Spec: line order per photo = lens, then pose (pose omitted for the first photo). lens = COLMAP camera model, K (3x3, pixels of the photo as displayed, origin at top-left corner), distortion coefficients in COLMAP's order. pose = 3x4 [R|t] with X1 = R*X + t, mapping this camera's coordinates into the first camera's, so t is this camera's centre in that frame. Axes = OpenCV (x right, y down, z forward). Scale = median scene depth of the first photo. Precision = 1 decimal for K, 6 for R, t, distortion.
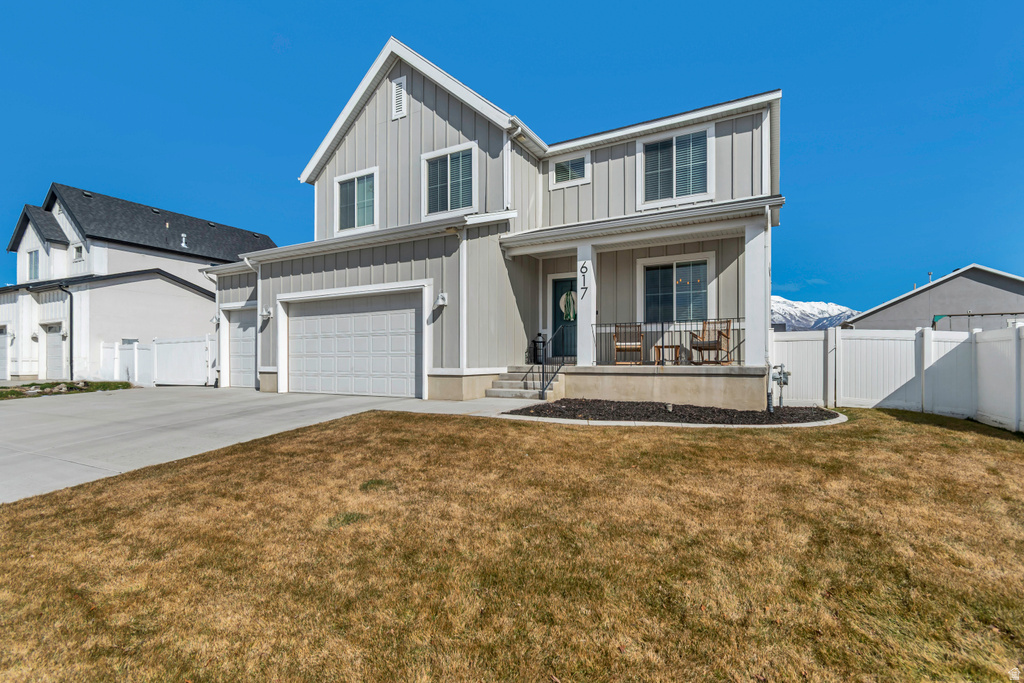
lens RADIAL K [[472.4, 0, 511.9], [0, 472.4, 372.0], [0, 0, 1]] dist [0.001012, 0.000193]
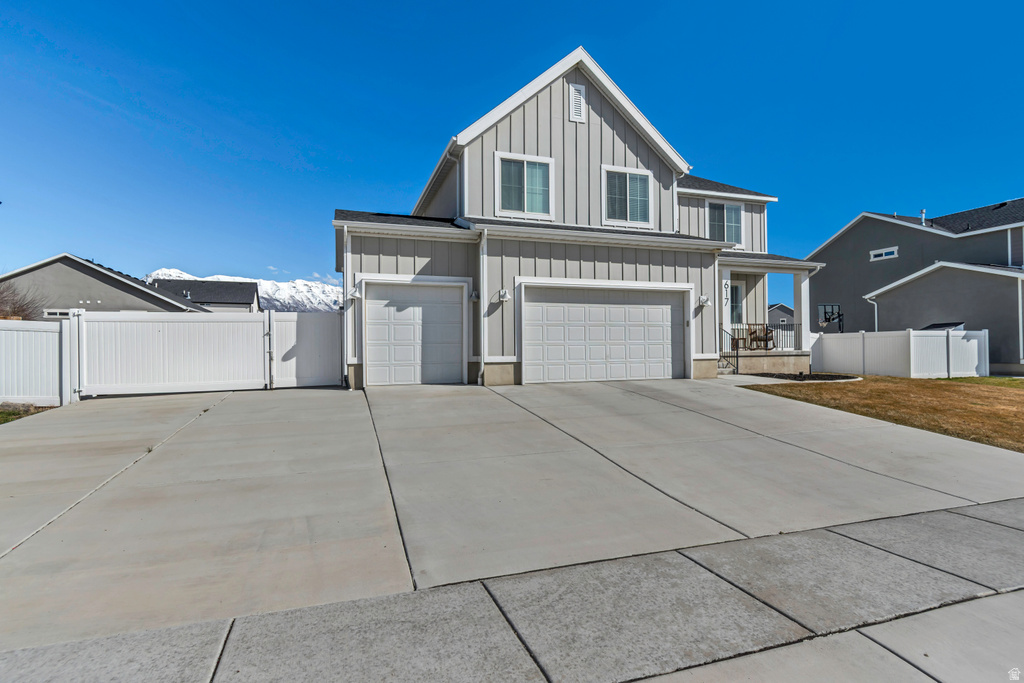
lens RADIAL K [[501.1, 0, 510.3], [0, 501.1, 356.4], [0, 0, 1]] dist [0.000574, -0.000088]
pose [[0.683121, -0.014036, 0.730170, -1.304820], [0.025191, 0.999673, -0.004351, -0.006769], [-0.729871, 0.021367, 0.683251, 0.386062]]
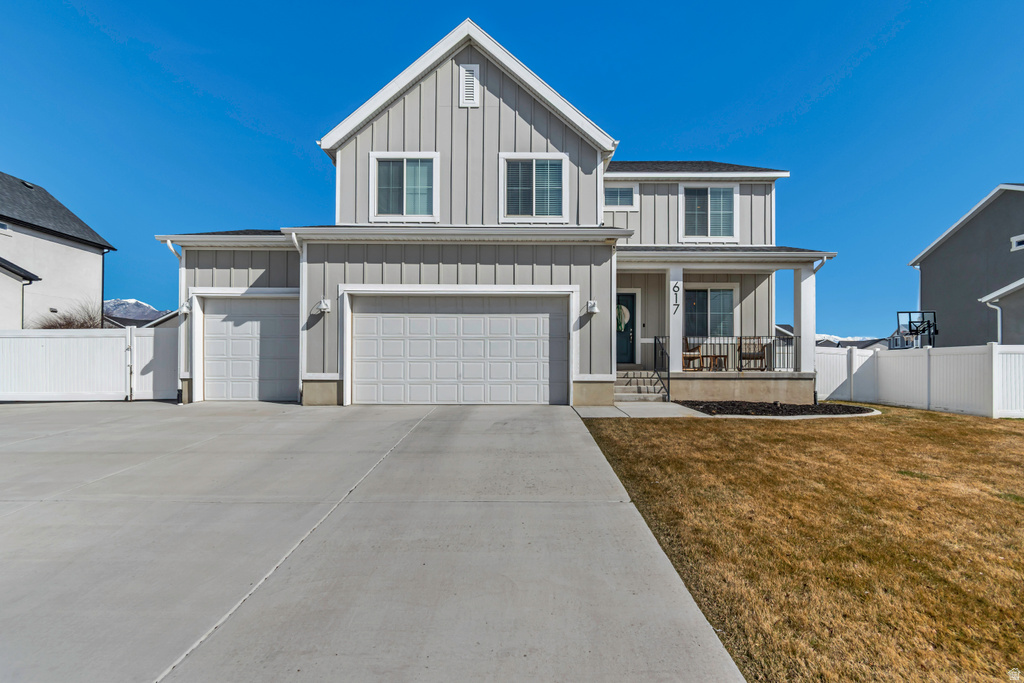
lens RADIAL K [[456.8, 0, 514.1], [0, 456.8, 373.9], [0, 0, 1]] dist [0.001988, 0.000128]
pose [[0.879407, -0.002866, 0.476061, -0.657327], [0.006882, 0.999954, -0.006693, -0.002803], [-0.476020, 0.009162, 0.879387, 0.185217]]
